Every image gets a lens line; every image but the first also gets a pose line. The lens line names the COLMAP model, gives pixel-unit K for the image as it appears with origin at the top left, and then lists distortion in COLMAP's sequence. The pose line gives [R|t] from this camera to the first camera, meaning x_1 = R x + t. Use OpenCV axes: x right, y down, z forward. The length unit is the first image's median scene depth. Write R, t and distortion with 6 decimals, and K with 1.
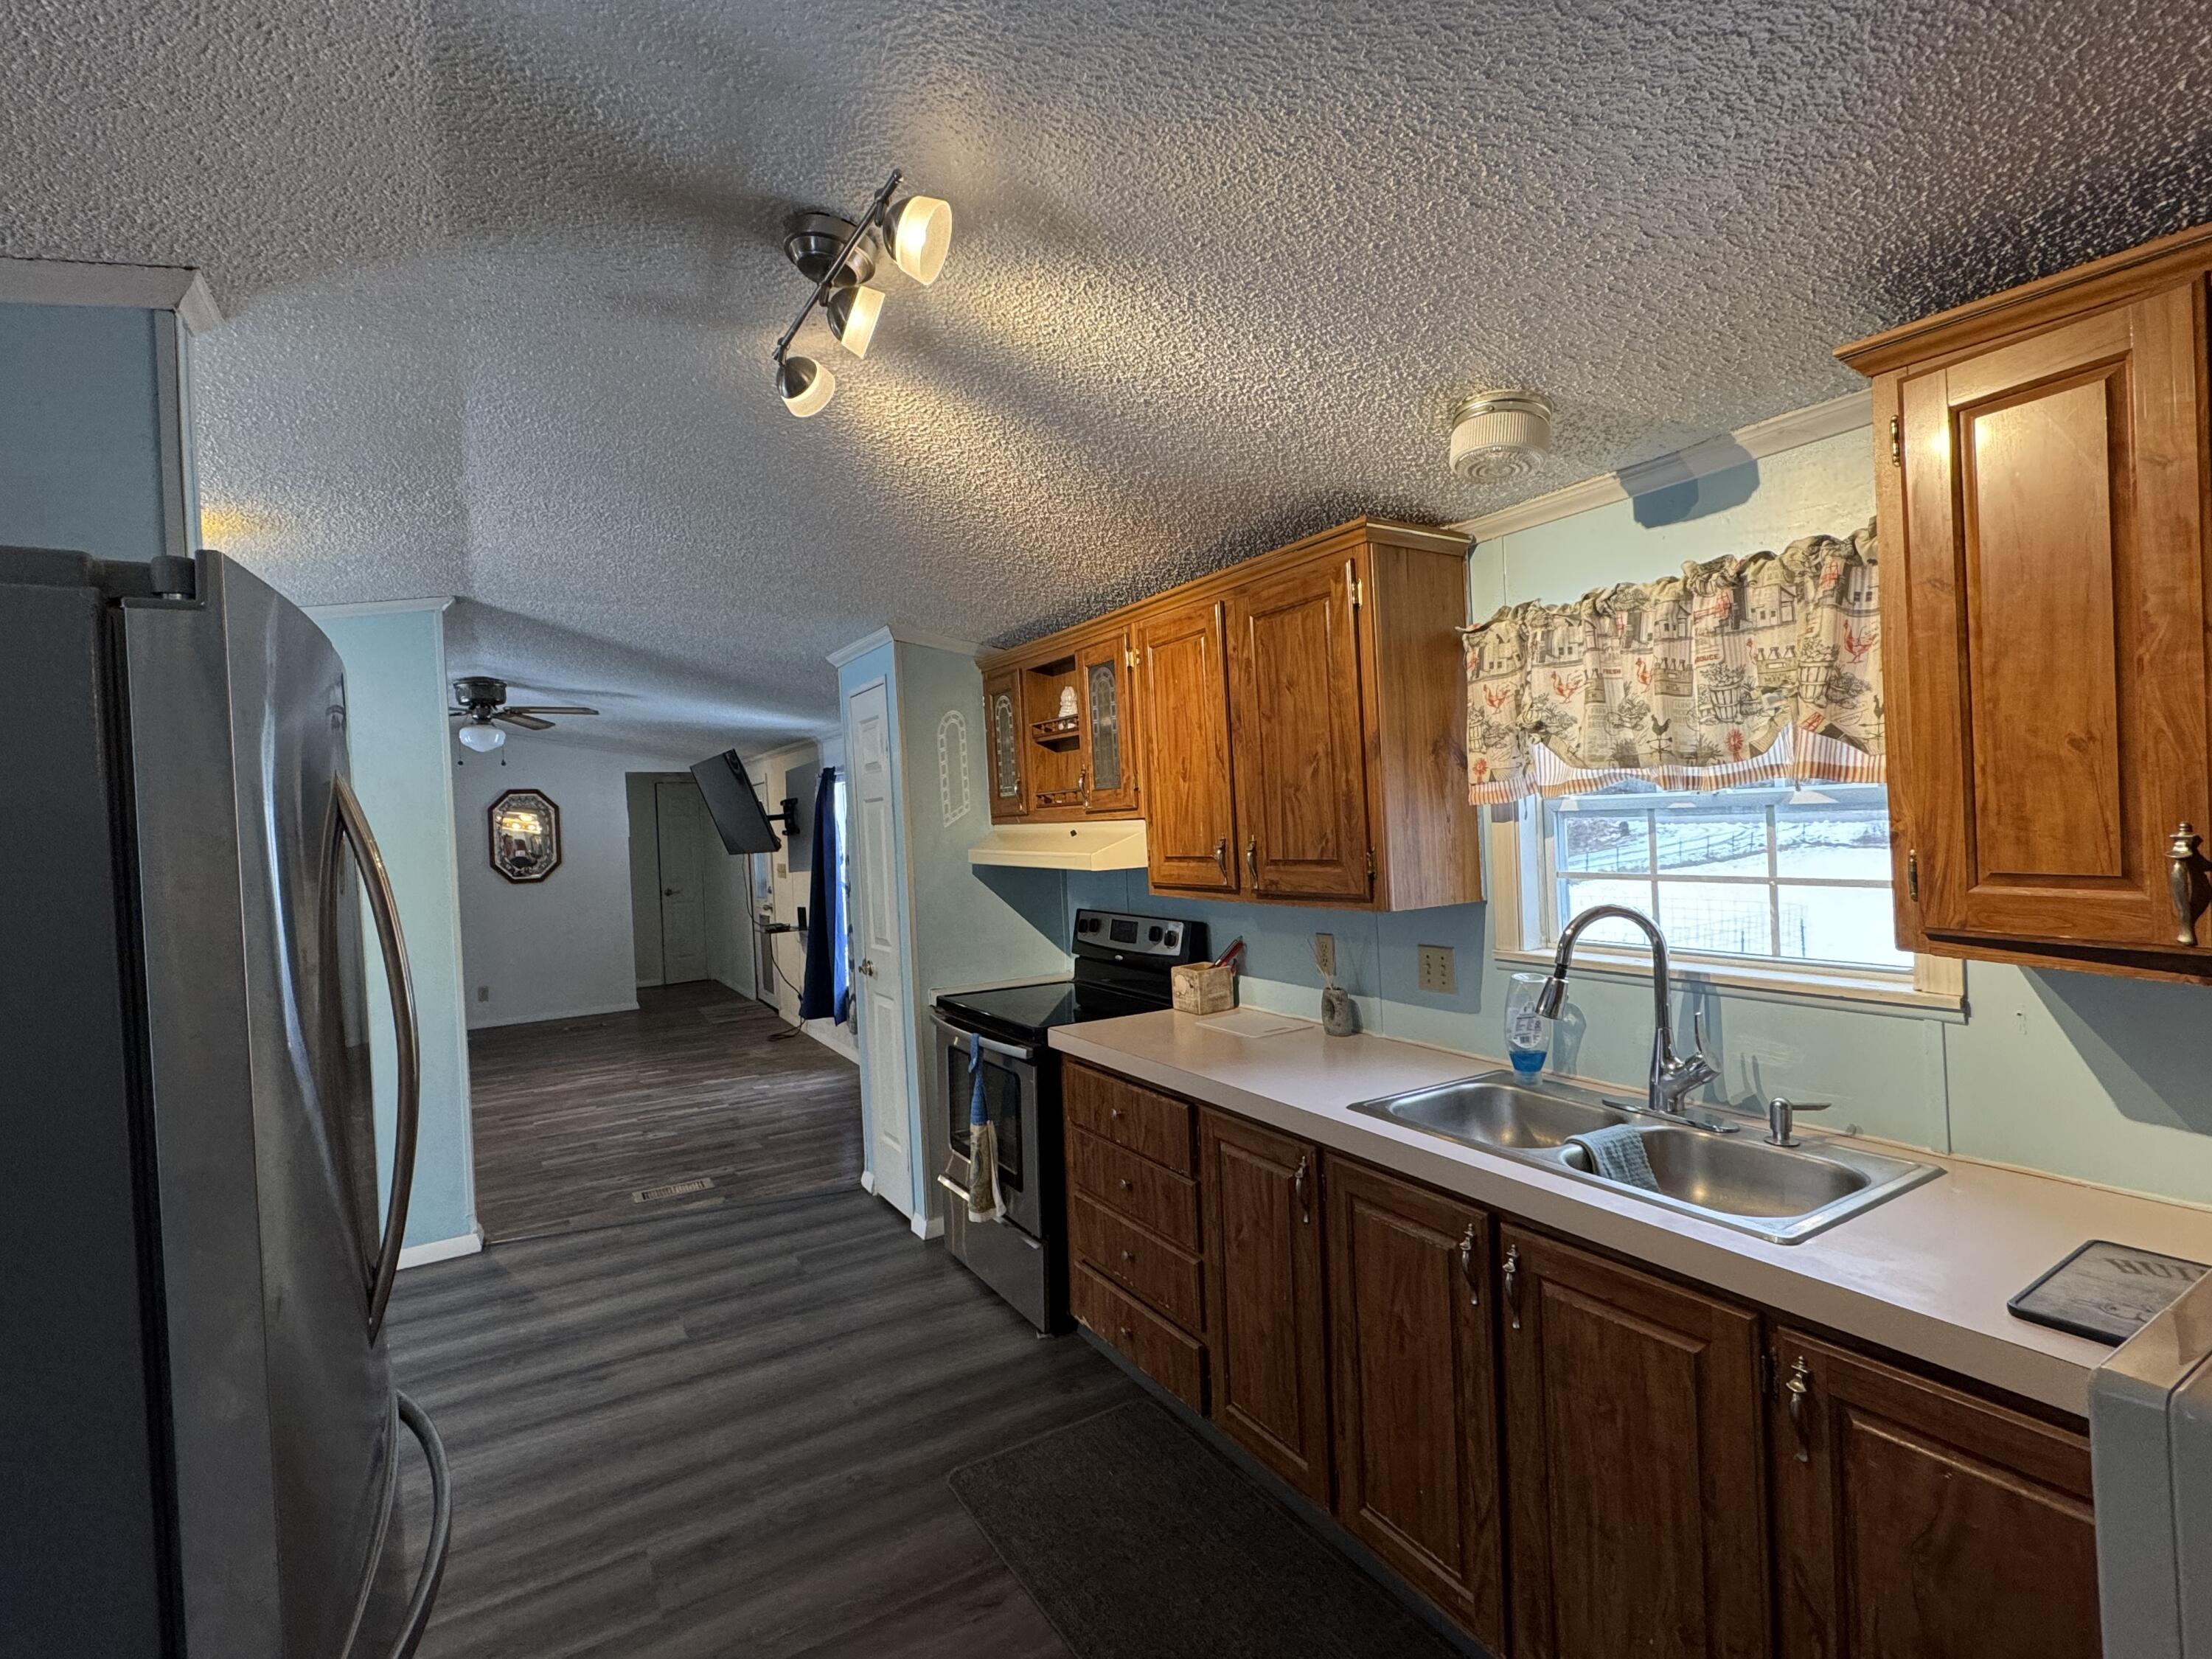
lens RADIAL K [[1028.6, 0, 1097.8], [0, 1028.6, 828.5], [0, 0, 1]] dist [-0.000999, -0.000364]
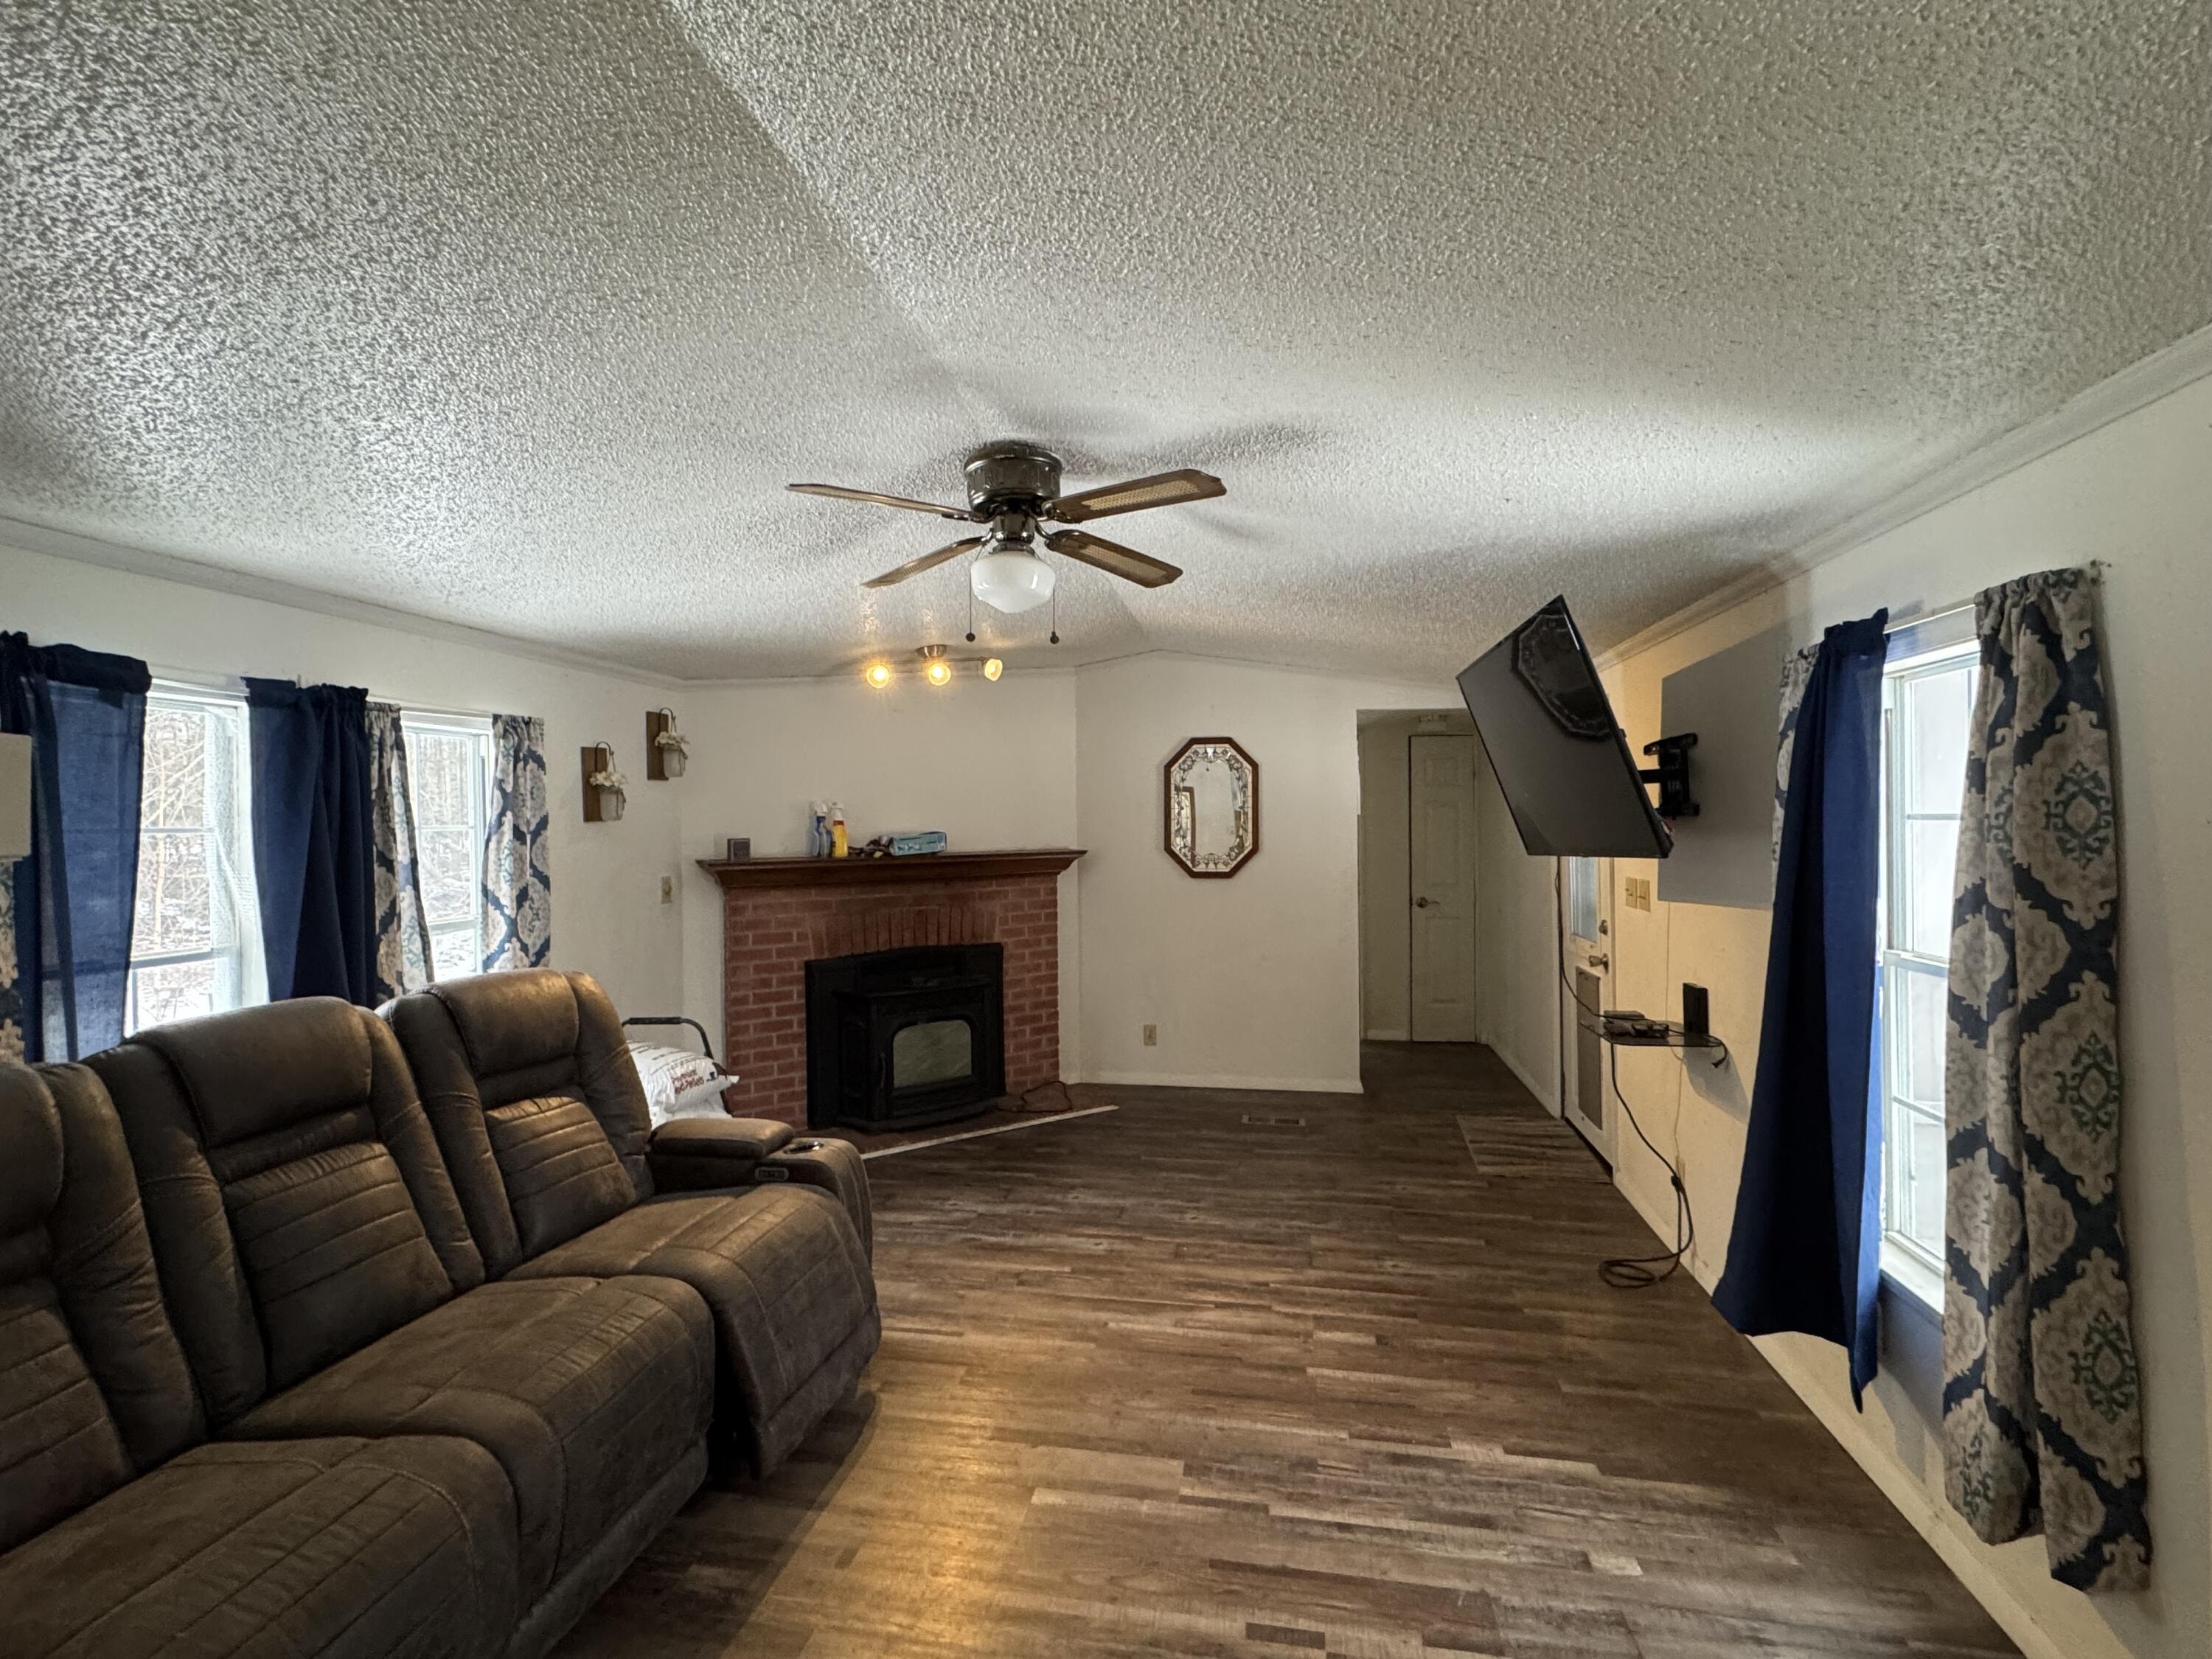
lens RADIAL K [[1028.6, 0, 1093.3], [0, 1028.6, 827.5], [0, 0, 1]] dist [-0.000999, -0.000364]
pose [[0.749702, 0.039755, -0.660581, -0.171685], [-0.031455, 0.999206, 0.024435, 0.006280], [0.661028, 0.002460, 0.750357, 0.445656]]
